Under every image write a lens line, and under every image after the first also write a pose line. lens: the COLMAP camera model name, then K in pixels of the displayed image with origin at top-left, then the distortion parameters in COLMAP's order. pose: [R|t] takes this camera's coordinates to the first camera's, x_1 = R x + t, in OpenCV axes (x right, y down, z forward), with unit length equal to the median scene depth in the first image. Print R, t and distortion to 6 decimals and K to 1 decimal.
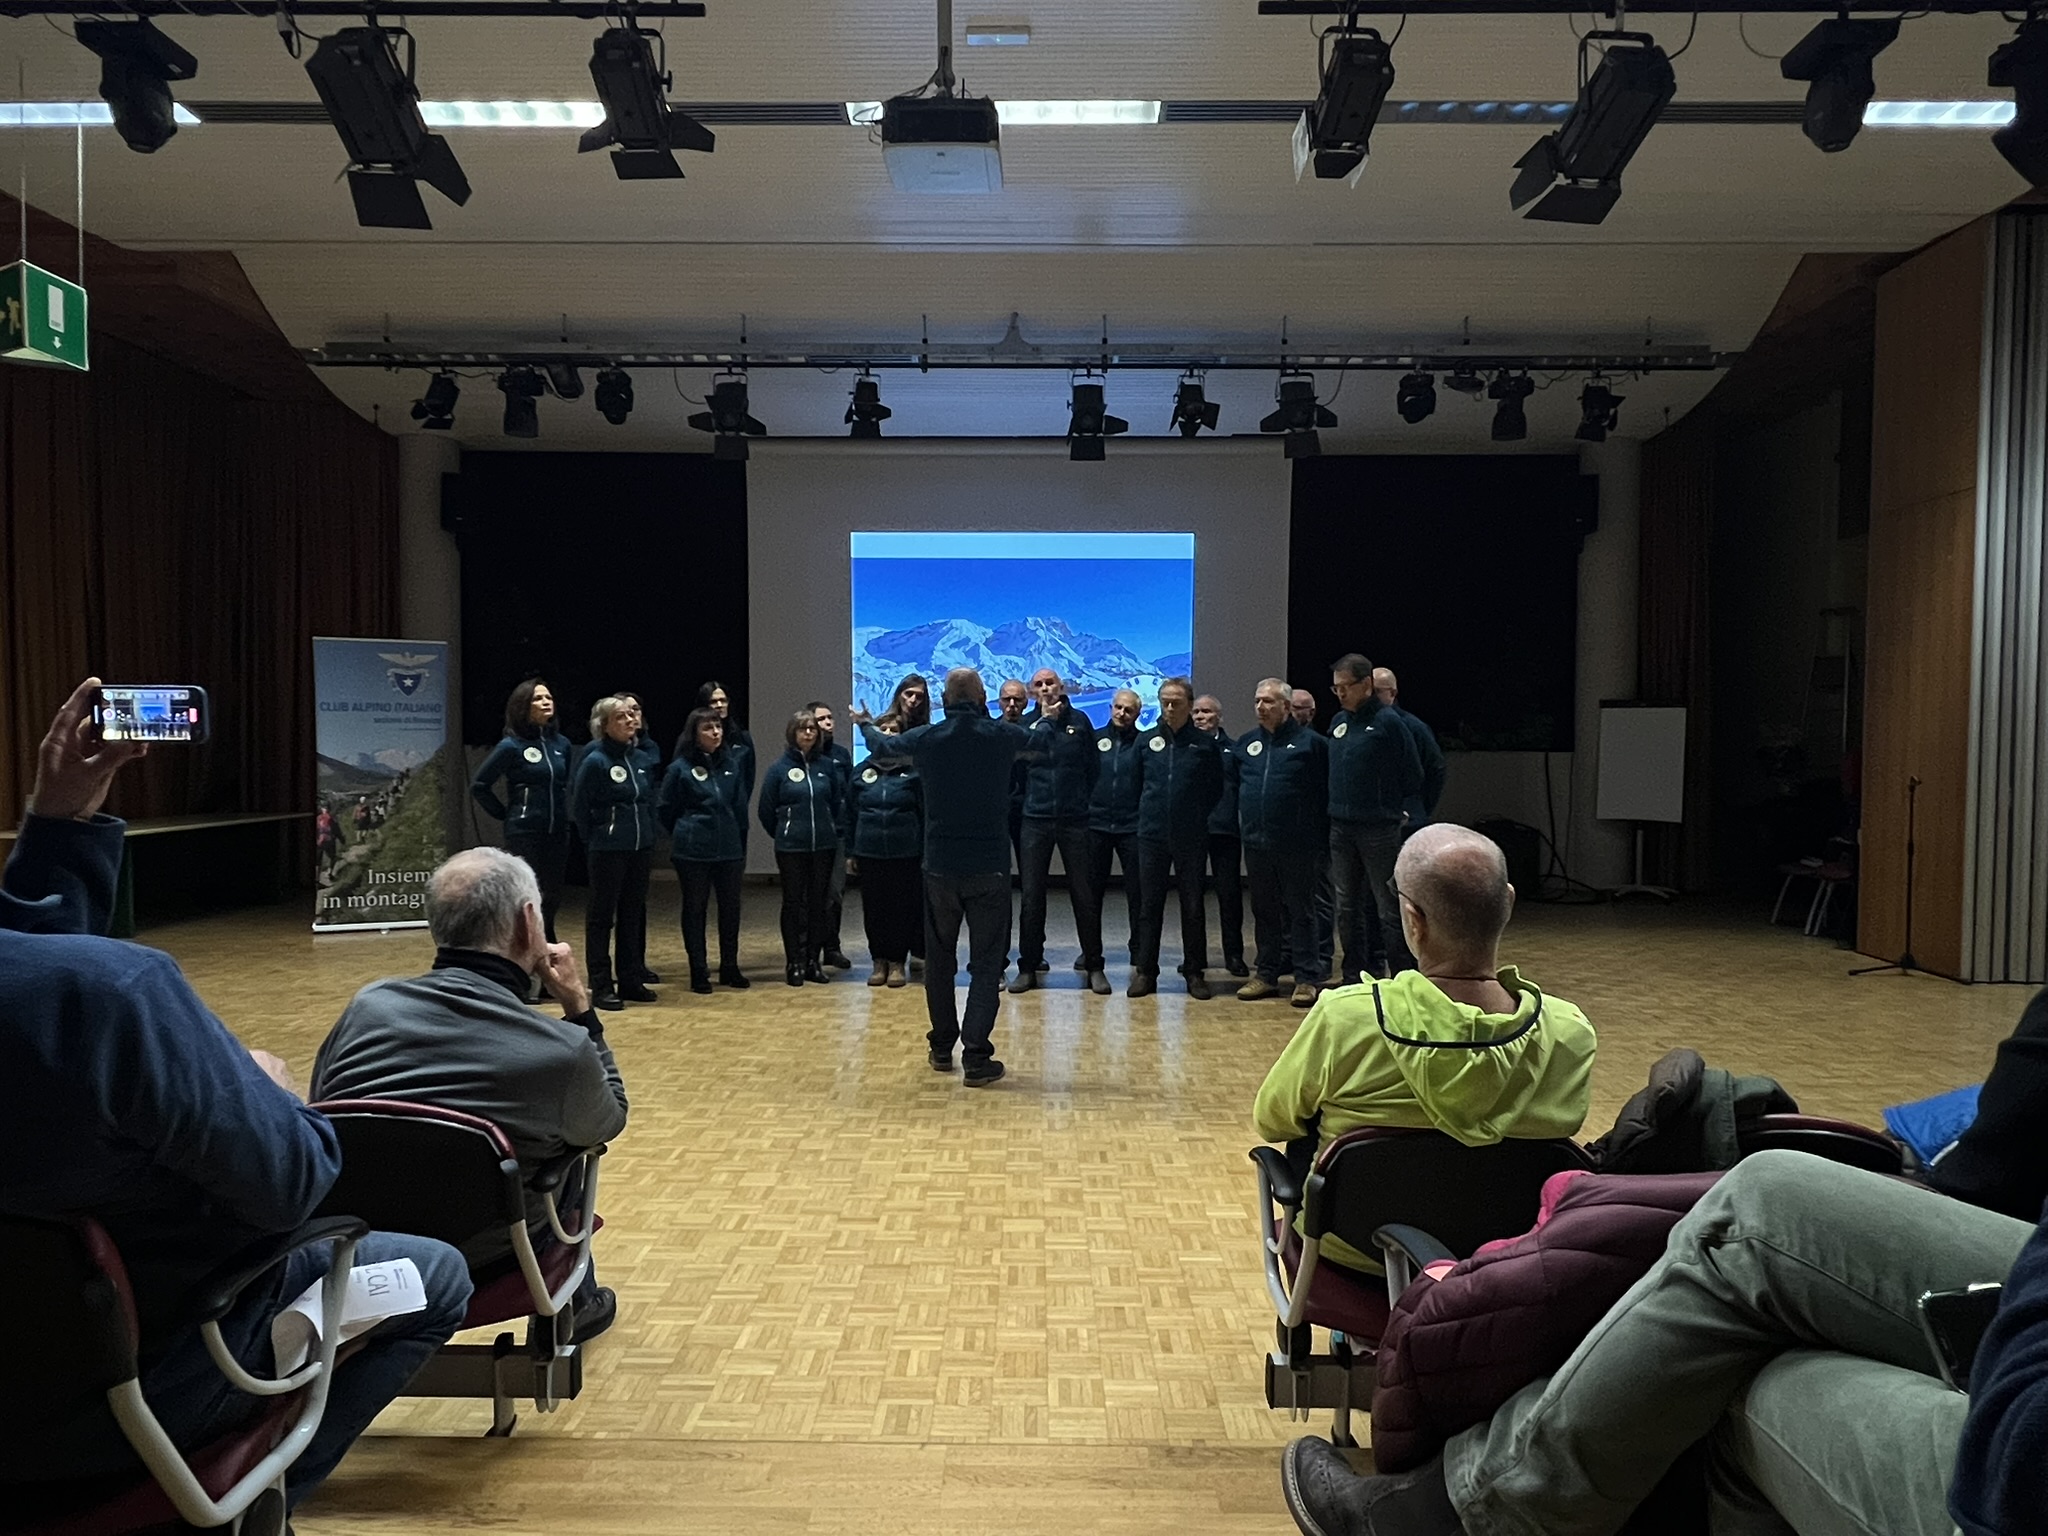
lens RADIAL K [[1293.2, 0, 1021.4], [0, 1293.2, 778.9], [0, 0, 1]] dist [-0.001279, -0.001103]
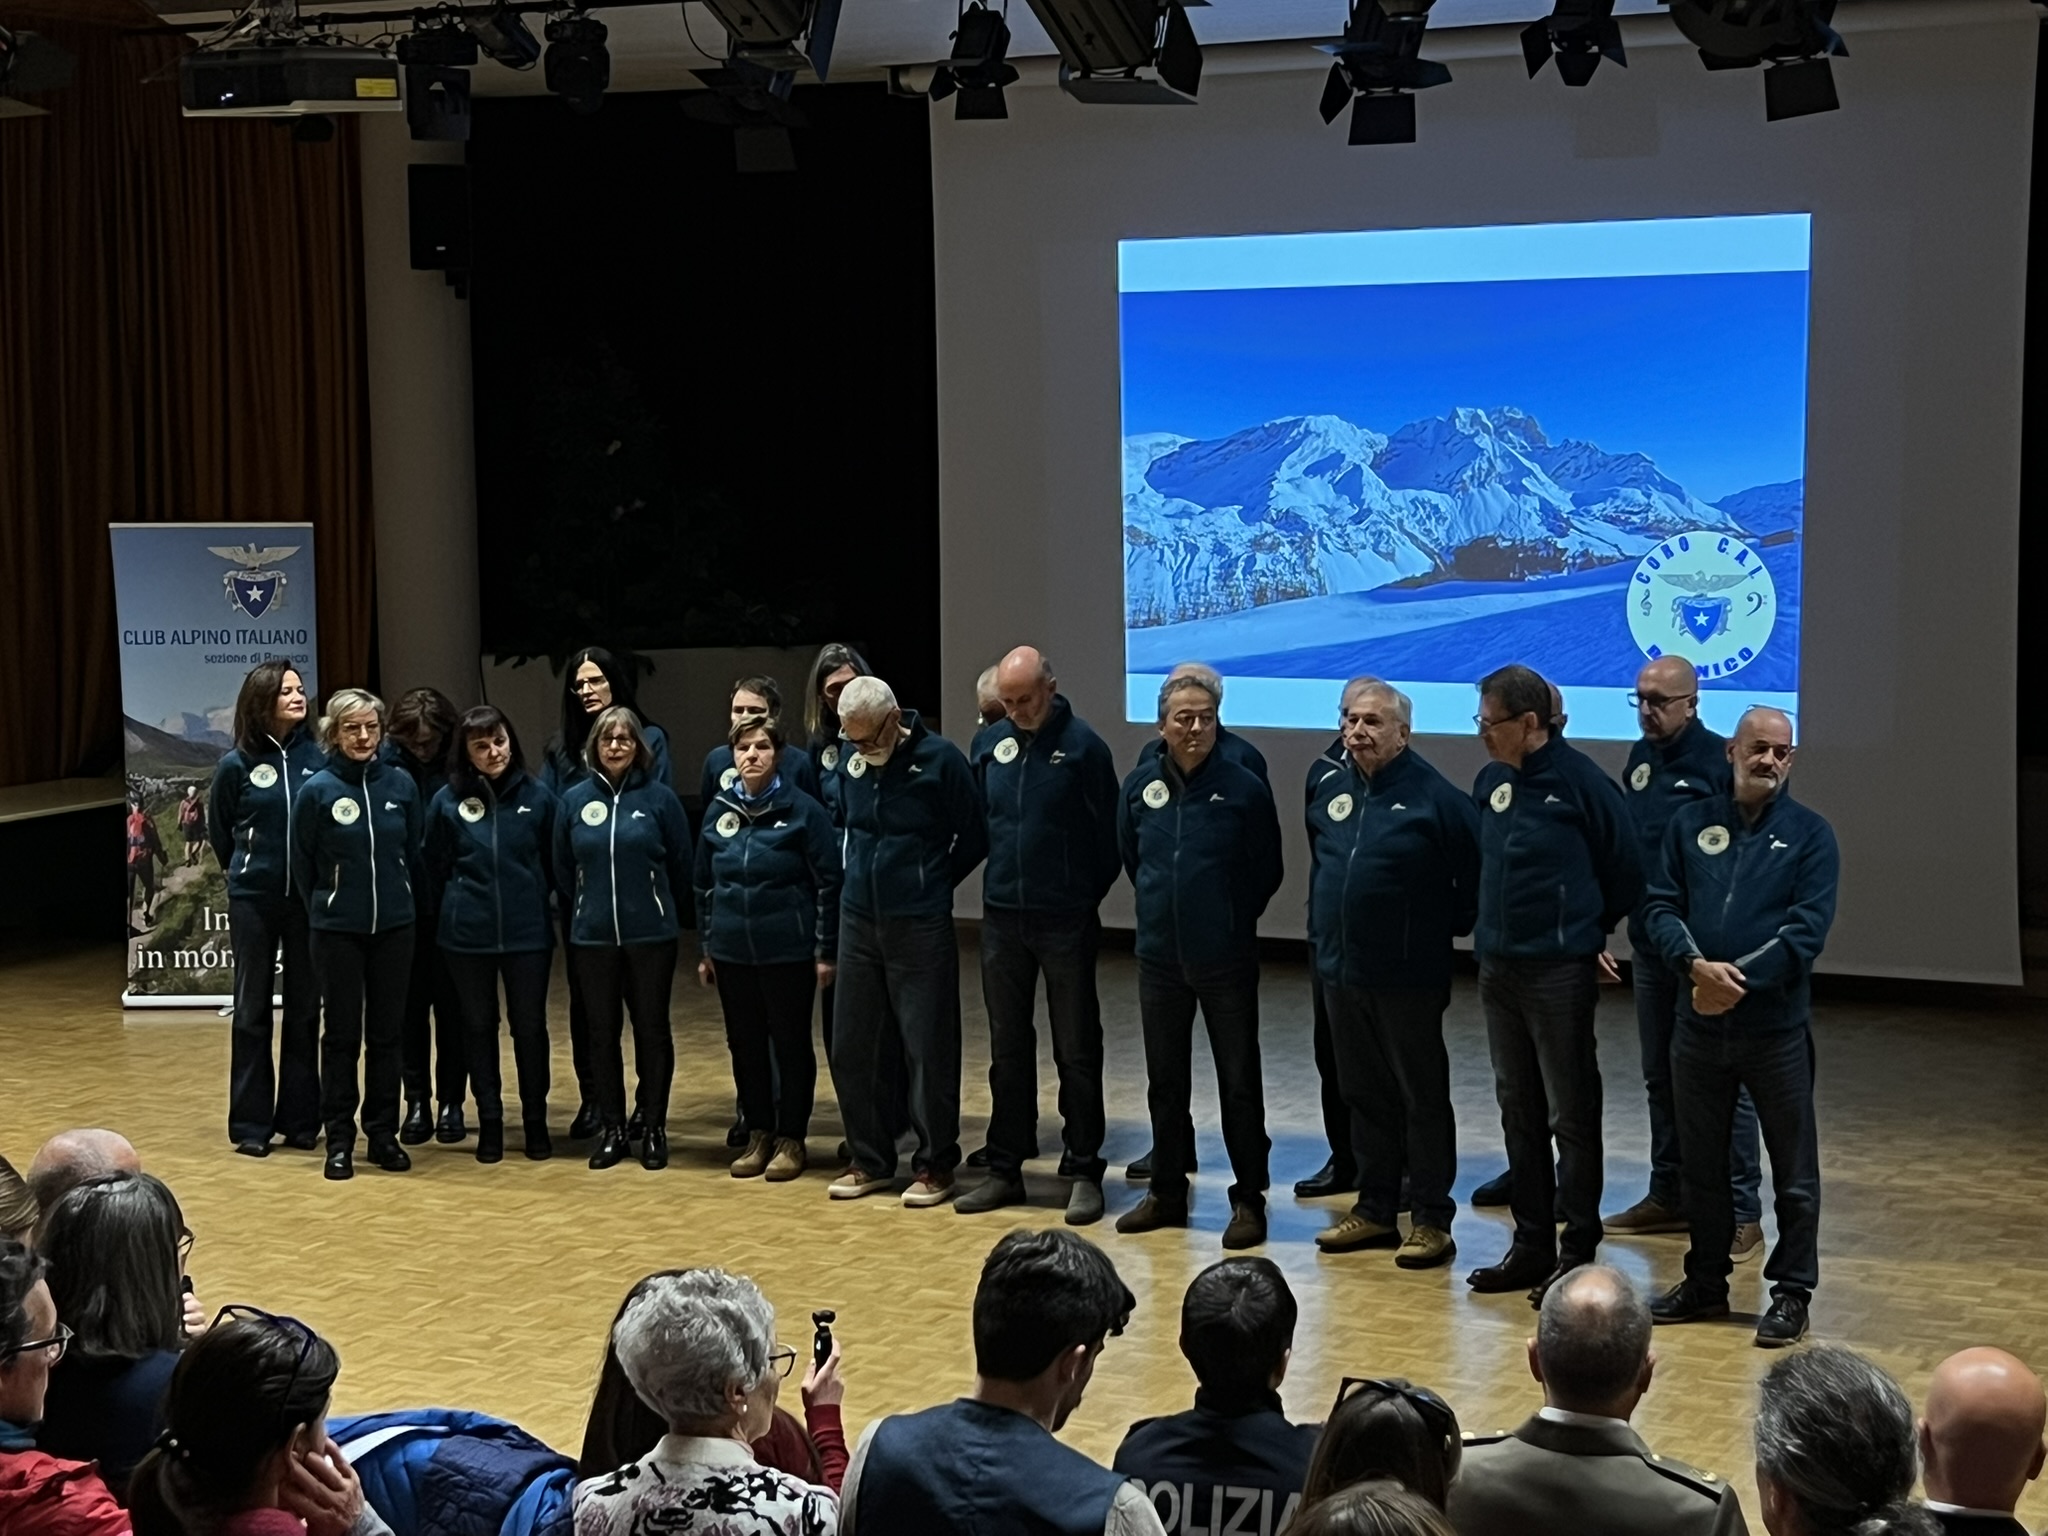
lens RADIAL K [[3411.2, 0, 1024.0], [0, 3411.2, 768.0], [0, 0, 1]] dist [0.160162, -0.134241]
pose [[0.896046, 0.031229, -0.442862, 0.540229], [0.001713, 0.997272, 0.073789, -0.111003], [0.443958, -0.066877, 0.893548, -0.254031]]
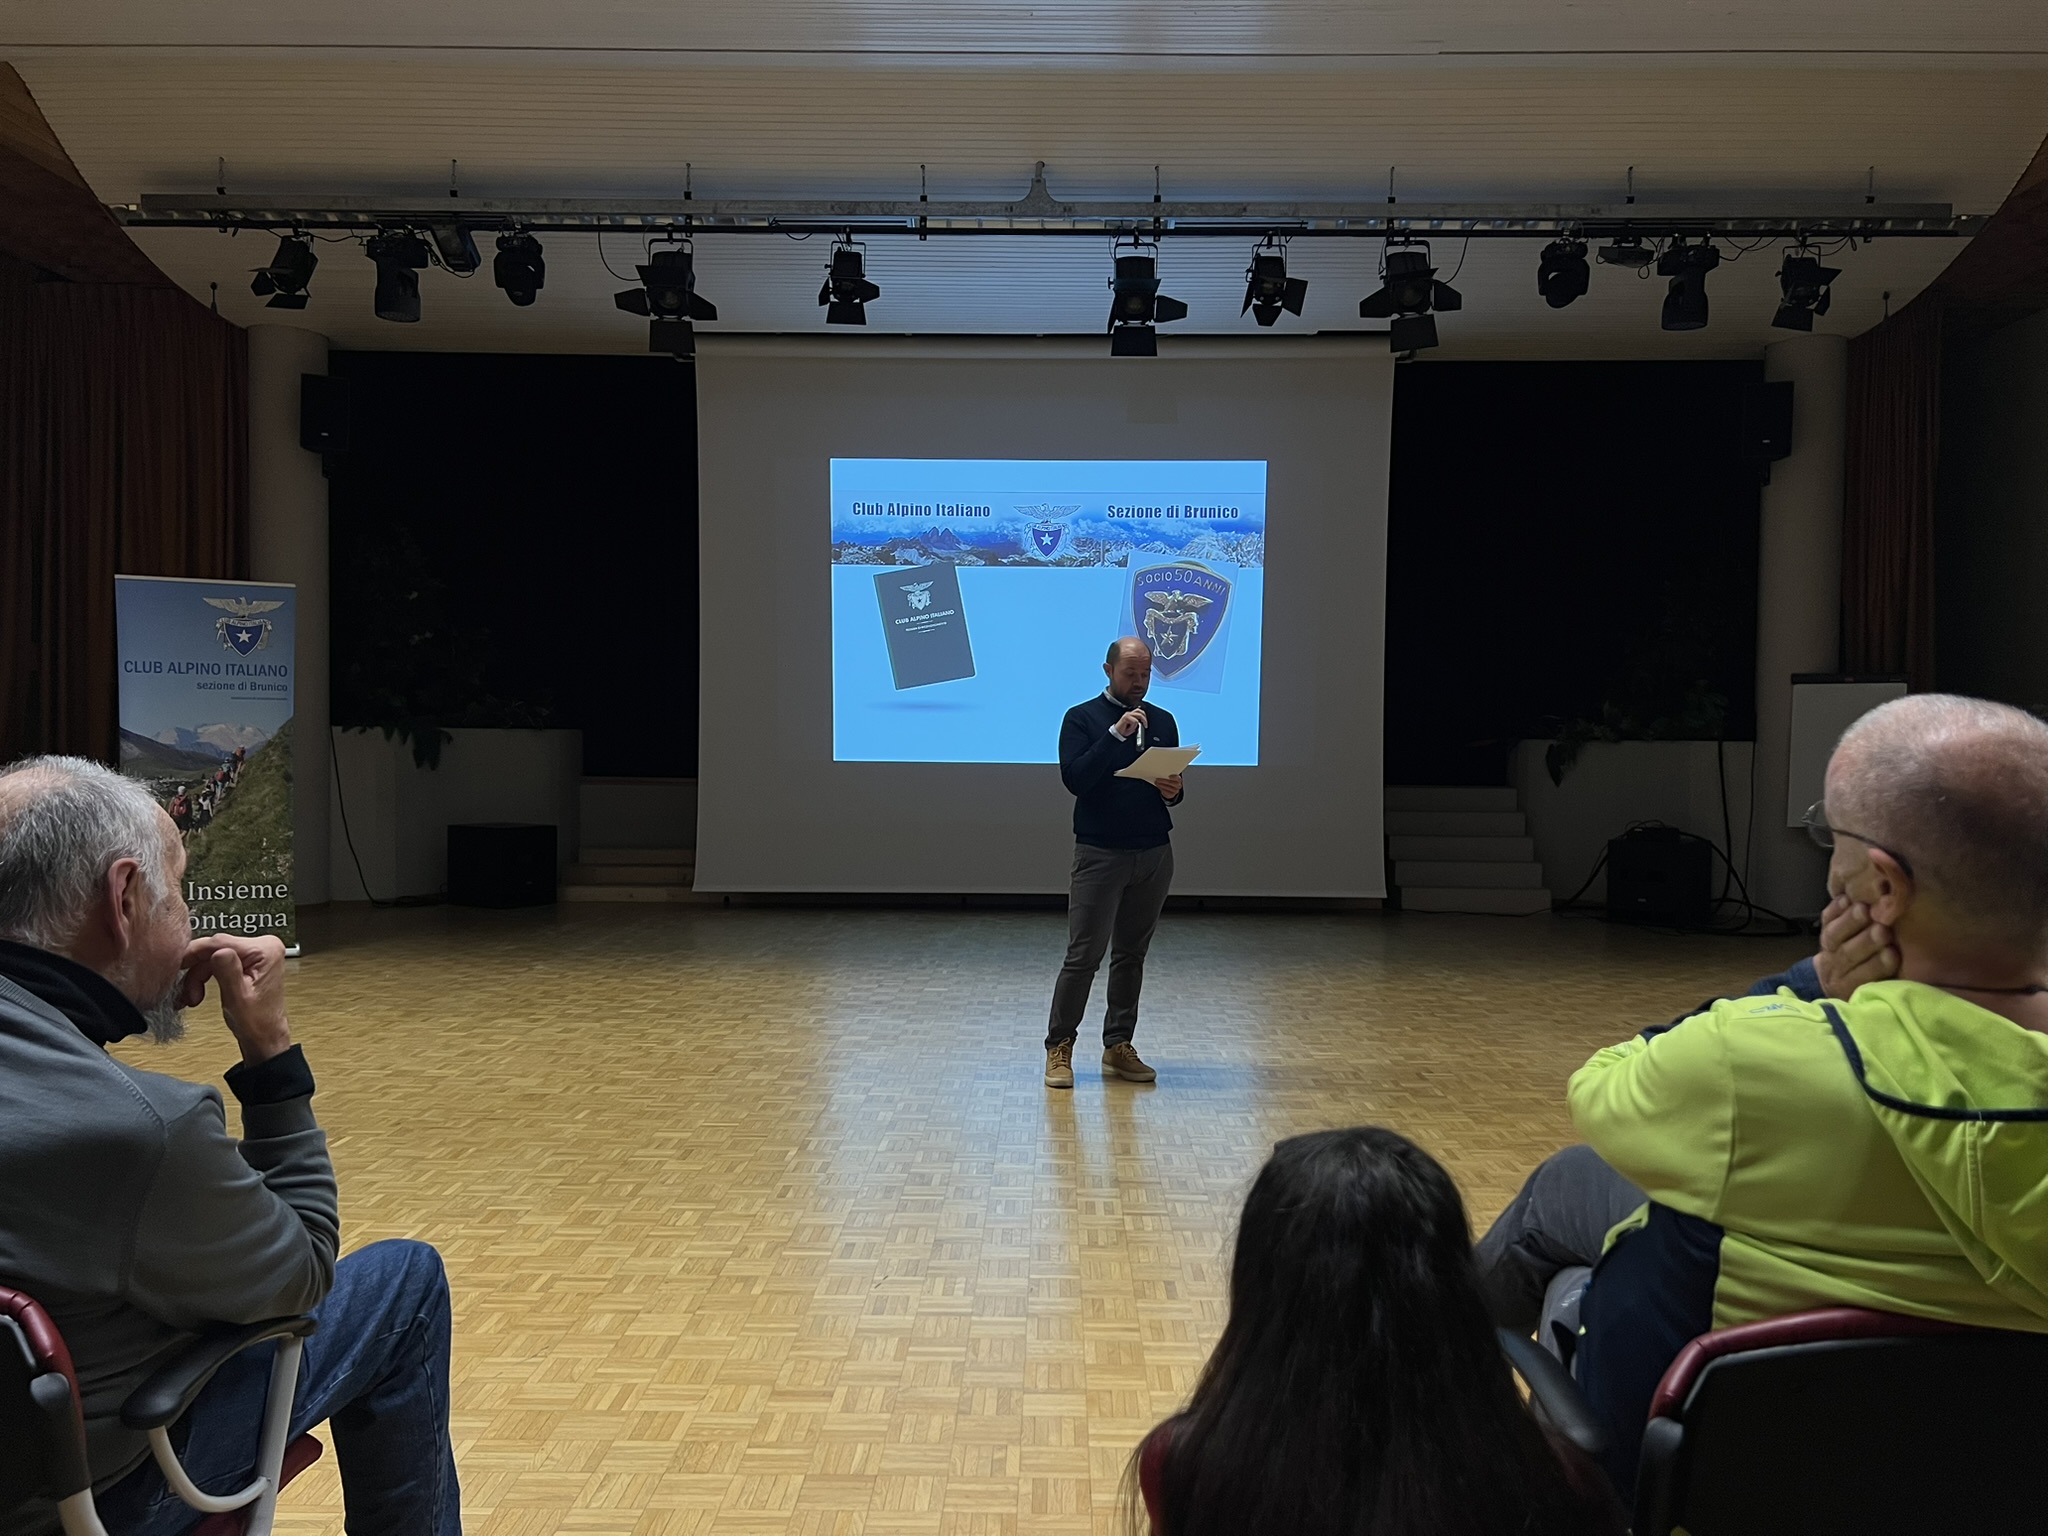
lens RADIAL K [[1530.3, 0, 1035.1], [0, 1530.3, 777.8], [0, 0, 1]] dist [0.030402, -0.007512]
pose [[0.999979, 0.004466, -0.004652, -0.002489], [-0.004510, 0.999943, -0.009631, 0.015445], [0.004609, 0.009652, 0.999943, 0.092658]]
